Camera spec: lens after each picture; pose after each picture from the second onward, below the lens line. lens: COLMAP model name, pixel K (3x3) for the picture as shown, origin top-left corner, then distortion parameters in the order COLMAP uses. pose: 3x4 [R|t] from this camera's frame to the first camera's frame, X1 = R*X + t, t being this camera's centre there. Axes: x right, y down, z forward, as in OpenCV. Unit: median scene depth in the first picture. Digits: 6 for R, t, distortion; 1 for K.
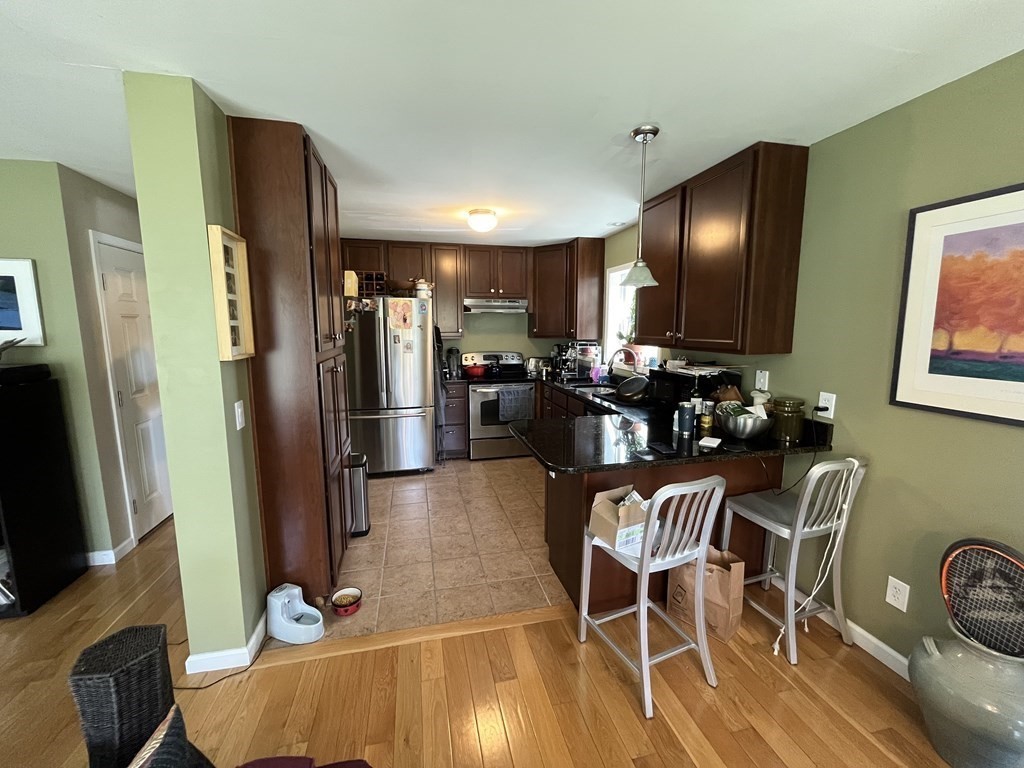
lens RADIAL K [[412.8, 0, 508.3], [0, 412.8, 380.6], [0, 0, 1]] dist [-0.005551, -0.000577]
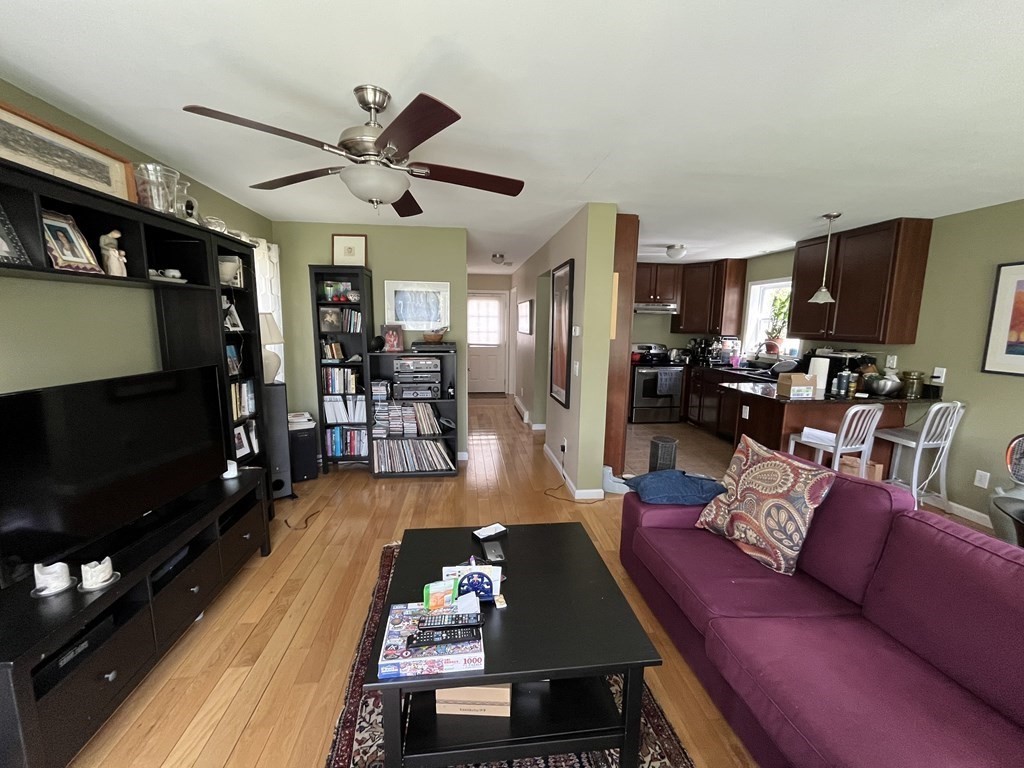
lens RADIAL K [[412.8, 0, 508.3], [0, 412.8, 380.6], [0, 0, 1]] dist [-0.005551, -0.000577]
pose [[0.993385, 0.032905, -0.110016, -0.696295], [-0.032130, 0.999445, 0.008814, 0.110245], [0.110245, -0.005221, 0.993891, -0.756701]]
